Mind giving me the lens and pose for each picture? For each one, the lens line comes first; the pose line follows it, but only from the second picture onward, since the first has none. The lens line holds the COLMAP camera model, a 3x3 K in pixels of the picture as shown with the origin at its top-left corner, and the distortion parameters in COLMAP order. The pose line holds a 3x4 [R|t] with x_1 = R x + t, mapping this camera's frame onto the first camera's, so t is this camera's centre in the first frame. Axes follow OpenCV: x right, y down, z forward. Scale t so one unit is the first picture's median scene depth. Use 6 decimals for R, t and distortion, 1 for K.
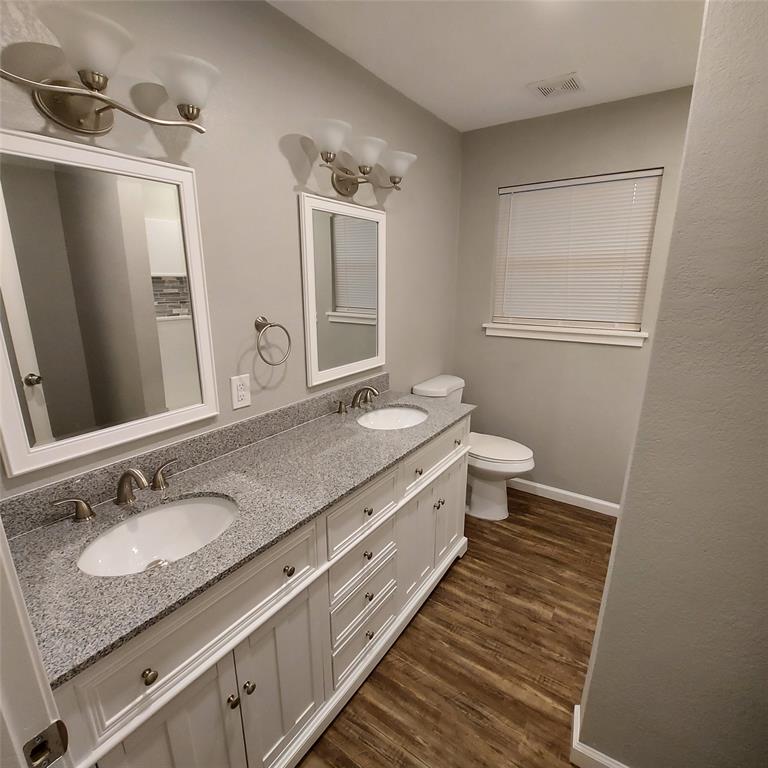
lens RADIAL K [[403.6, 0, 384.0], [0, 403.6, 384.0], [0, 0, 1]] dist [-0.026632, -0.000589]
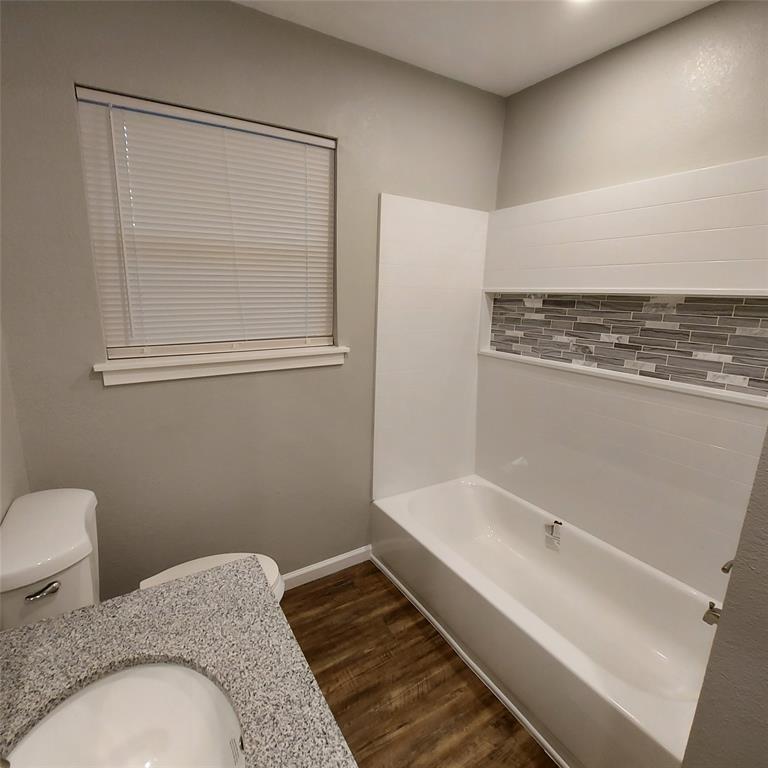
lens RADIAL K [[403.6, 0, 384.0], [0, 403.6, 384.0], [0, 0, 1]] dist [-0.026632, -0.000589]
pose [[0.401537, -0.195507, 0.894732, -0.057378], [0.210123, 0.970555, 0.117776, -0.127927], [-0.891413, 0.140713, 0.430794, 0.556793]]
